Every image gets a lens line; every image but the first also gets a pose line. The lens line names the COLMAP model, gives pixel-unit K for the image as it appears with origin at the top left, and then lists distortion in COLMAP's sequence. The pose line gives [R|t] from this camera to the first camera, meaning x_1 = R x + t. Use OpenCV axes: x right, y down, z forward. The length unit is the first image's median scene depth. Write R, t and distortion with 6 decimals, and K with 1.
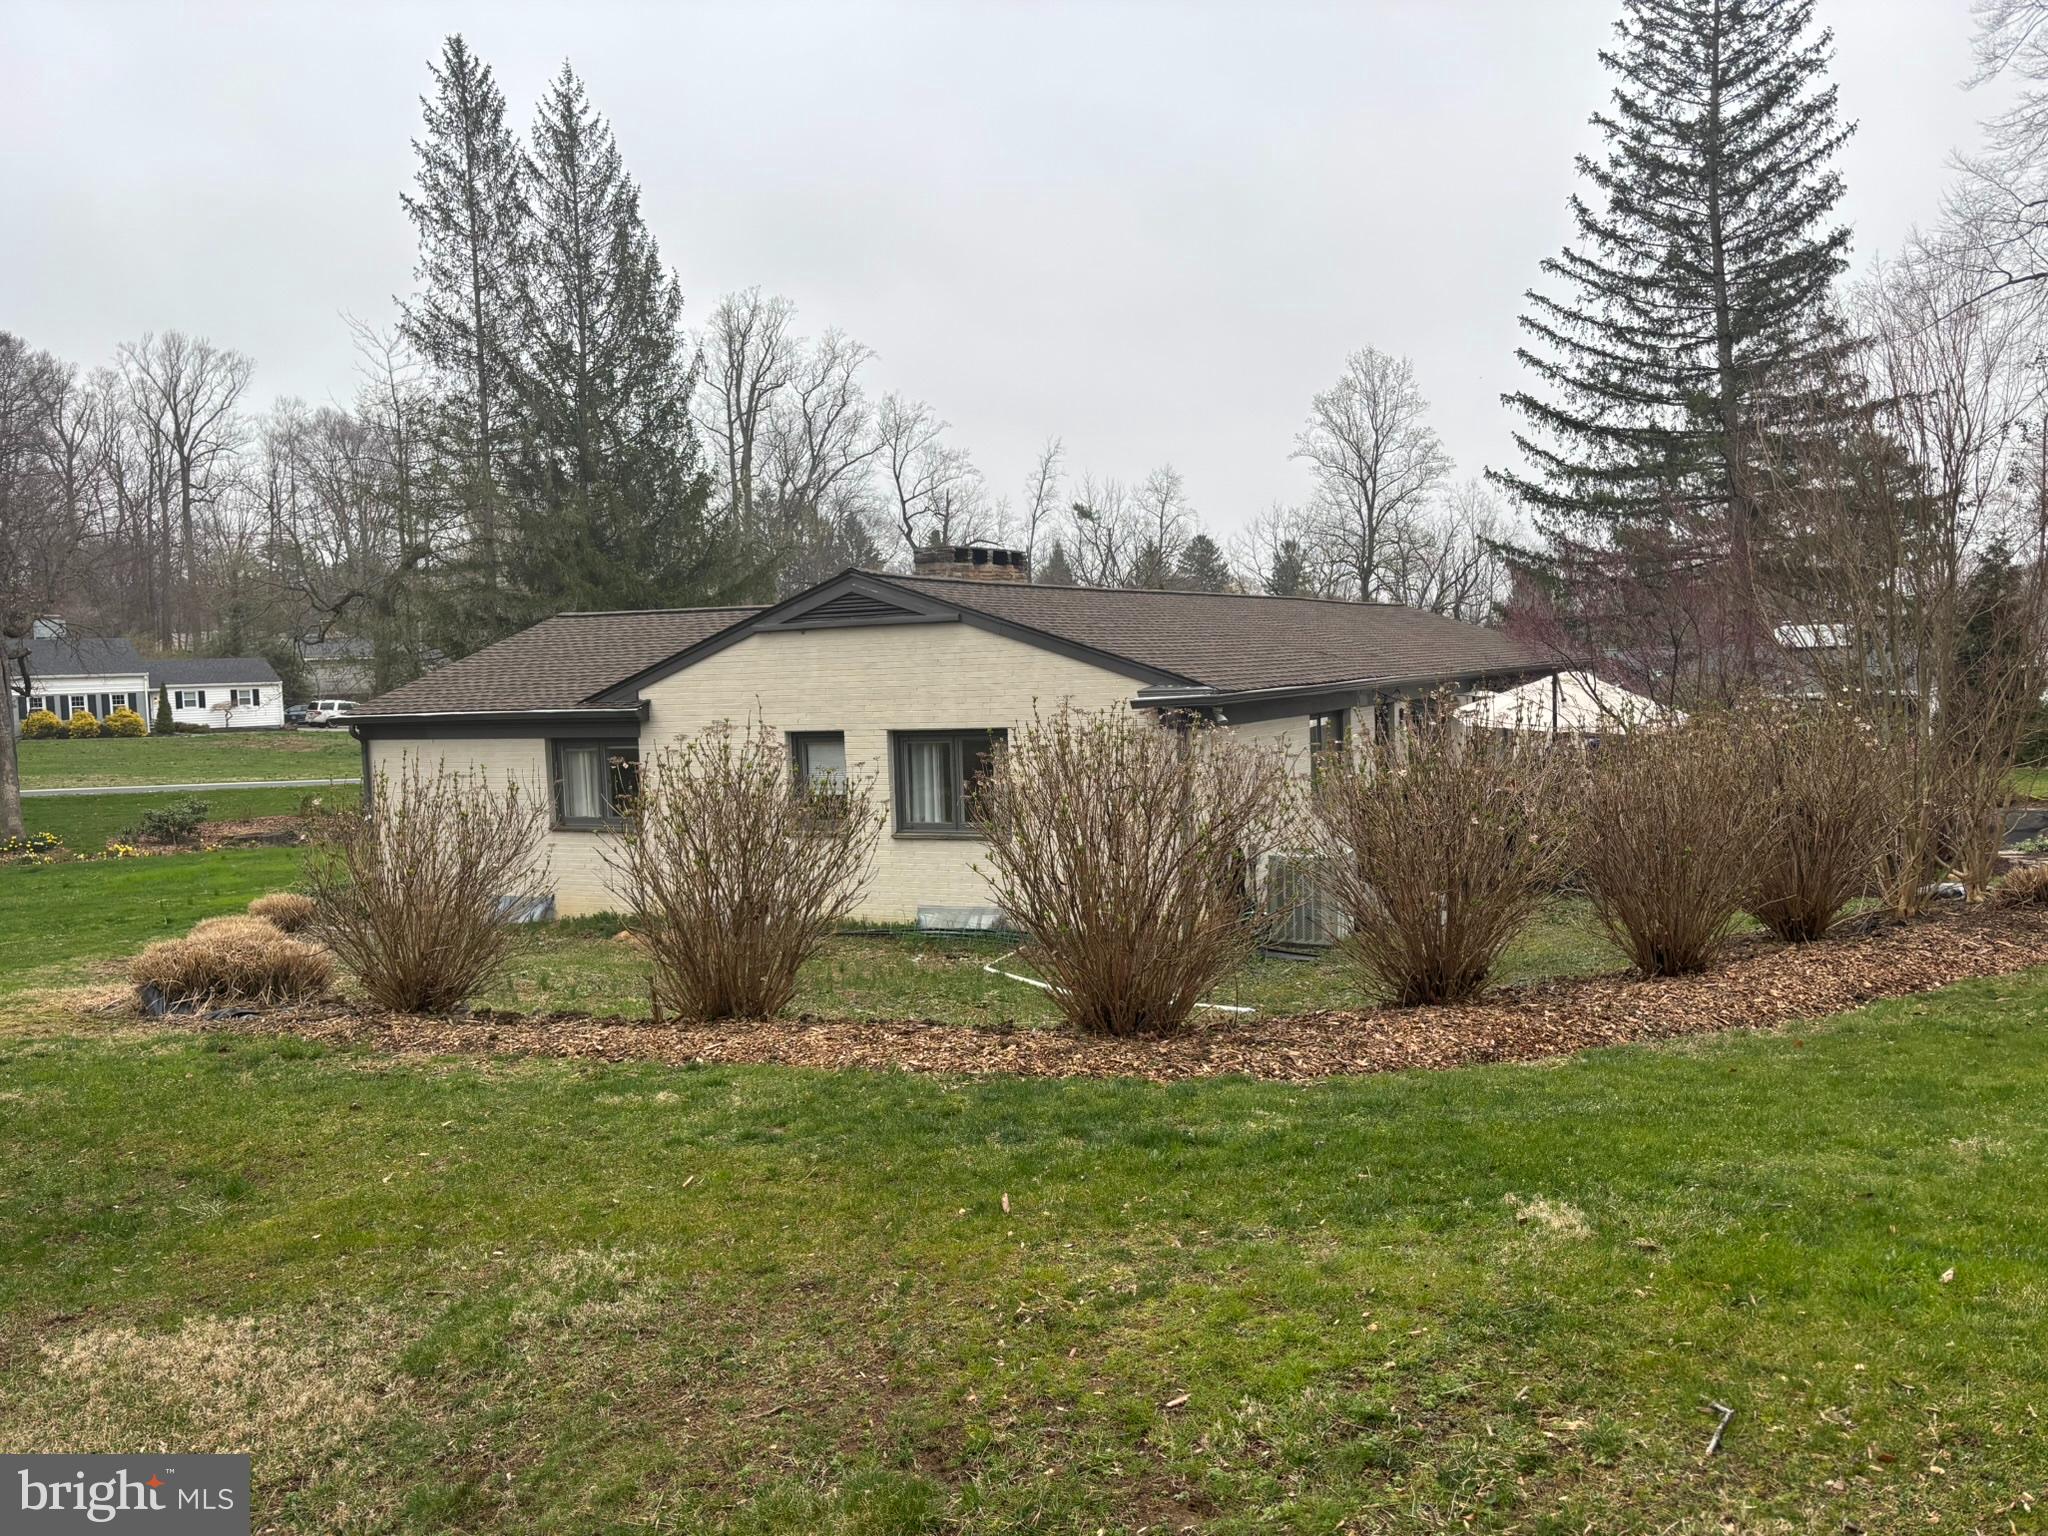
lens RADIAL K [[1584.2, 0, 1020.9], [0, 1584.2, 780.2], [0, 0, 1]] dist [0.048934, -0.052514]
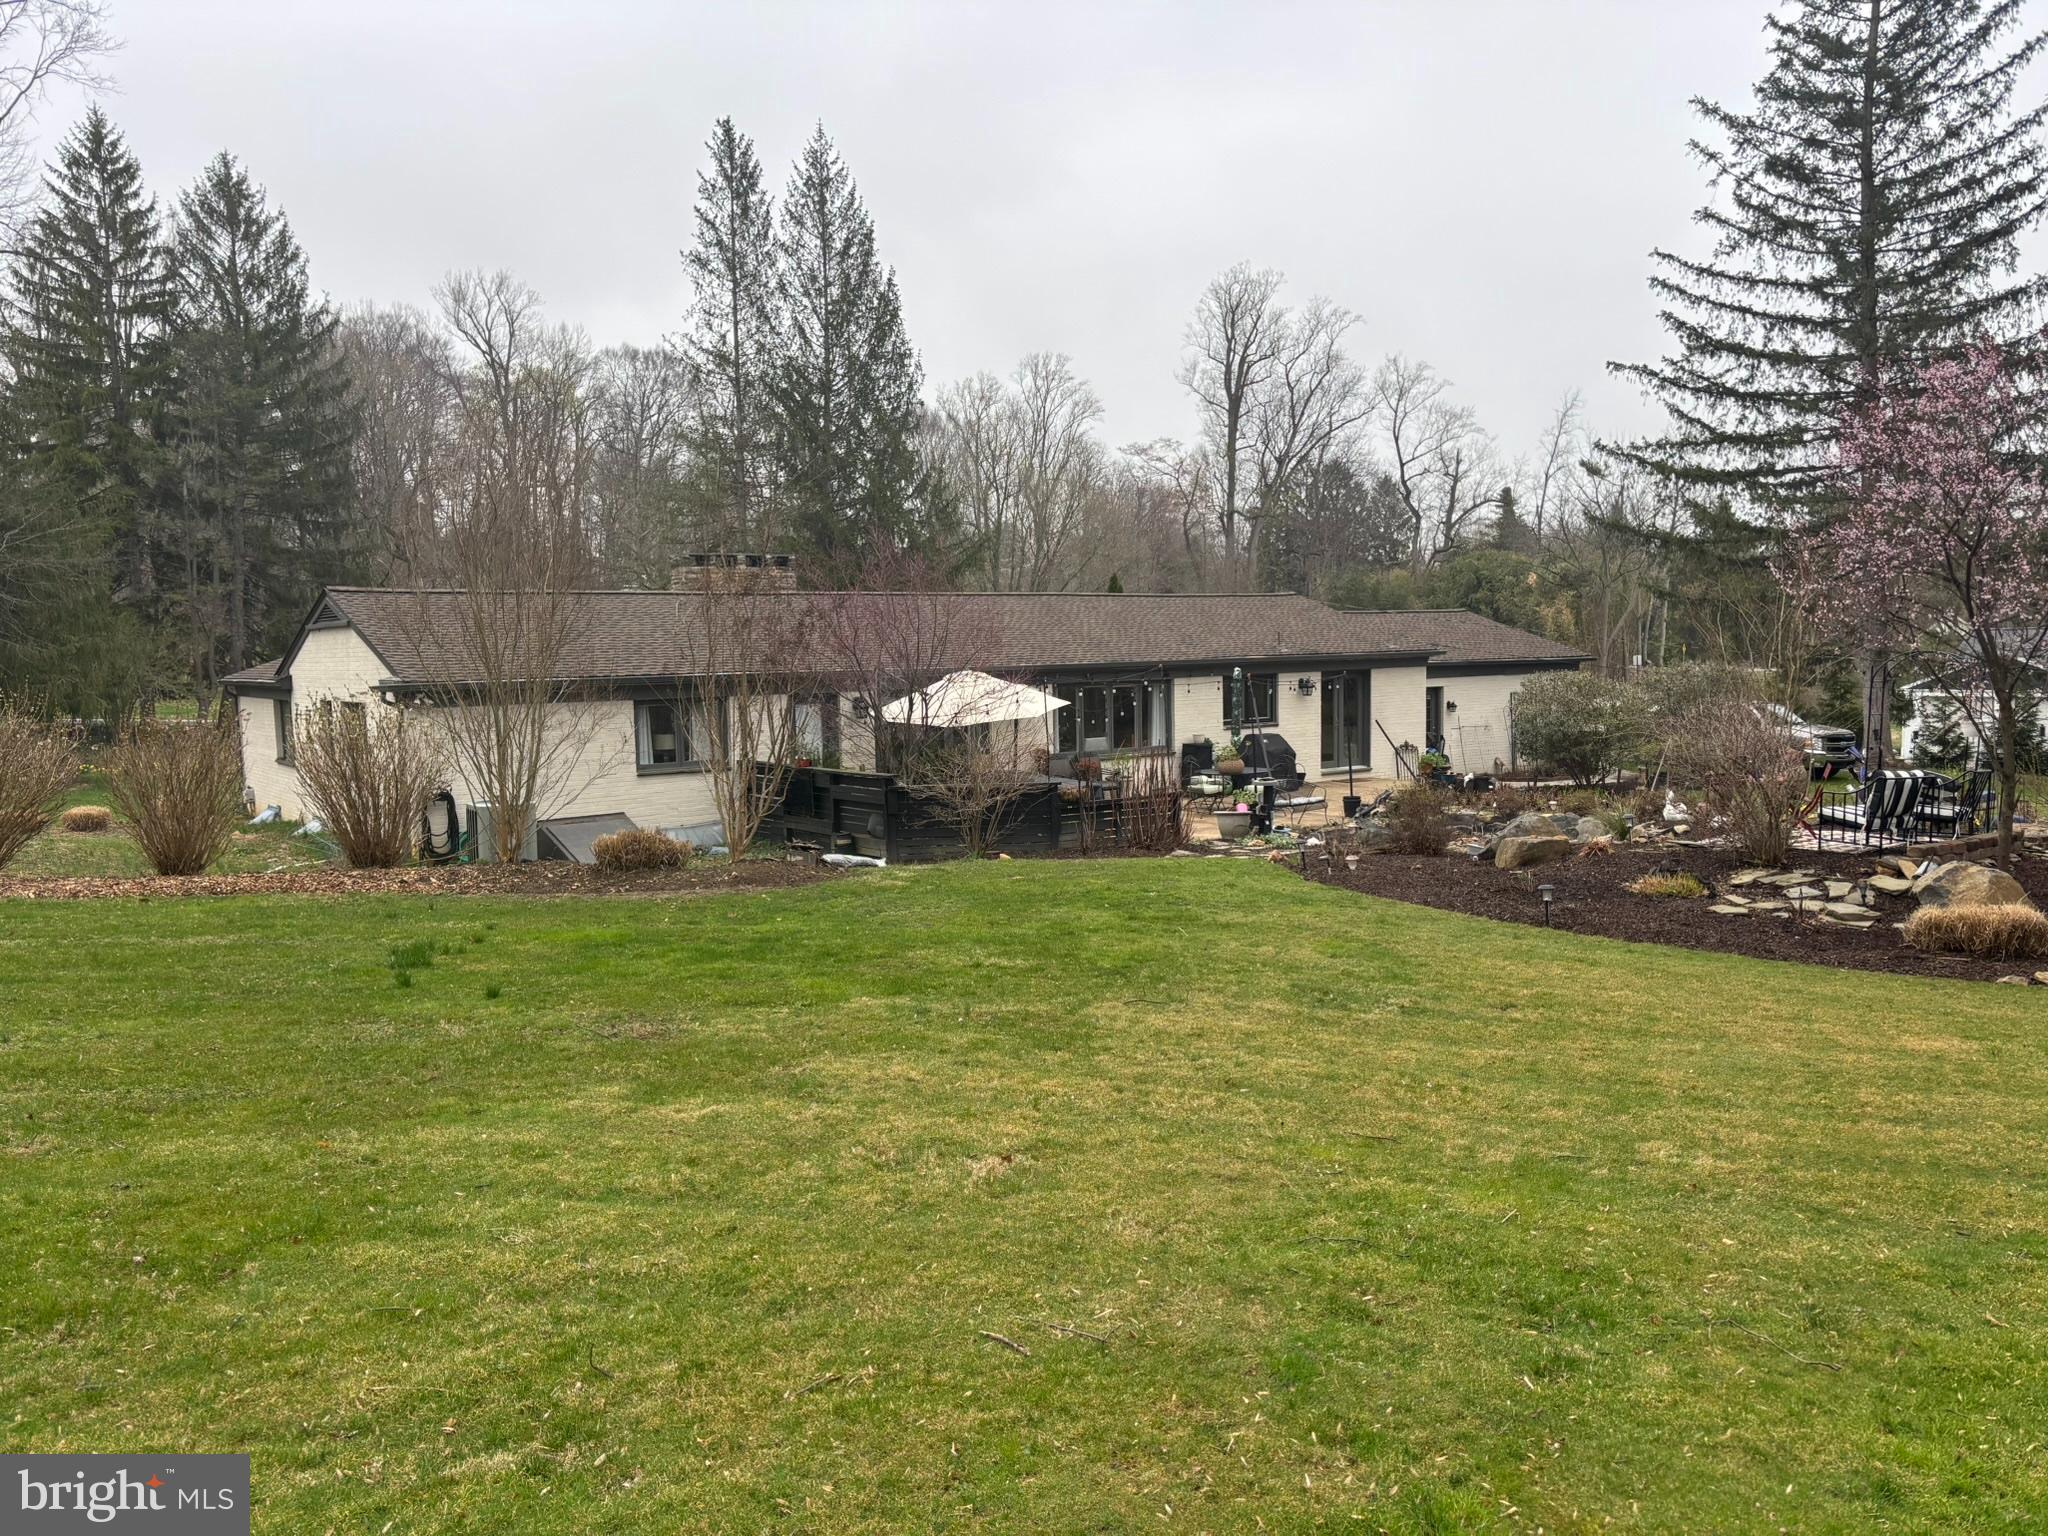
lens RADIAL K [[1584.2, 0, 1020.9], [0, 1584.2, 780.2], [0, 0, 1]] dist [0.048934, -0.052514]
pose [[0.892754, 0.062954, -0.446125, 0.404624], [-0.049582, 0.997903, 0.041597, -0.017464], [0.447808, -0.015016, 0.894004, -0.001696]]
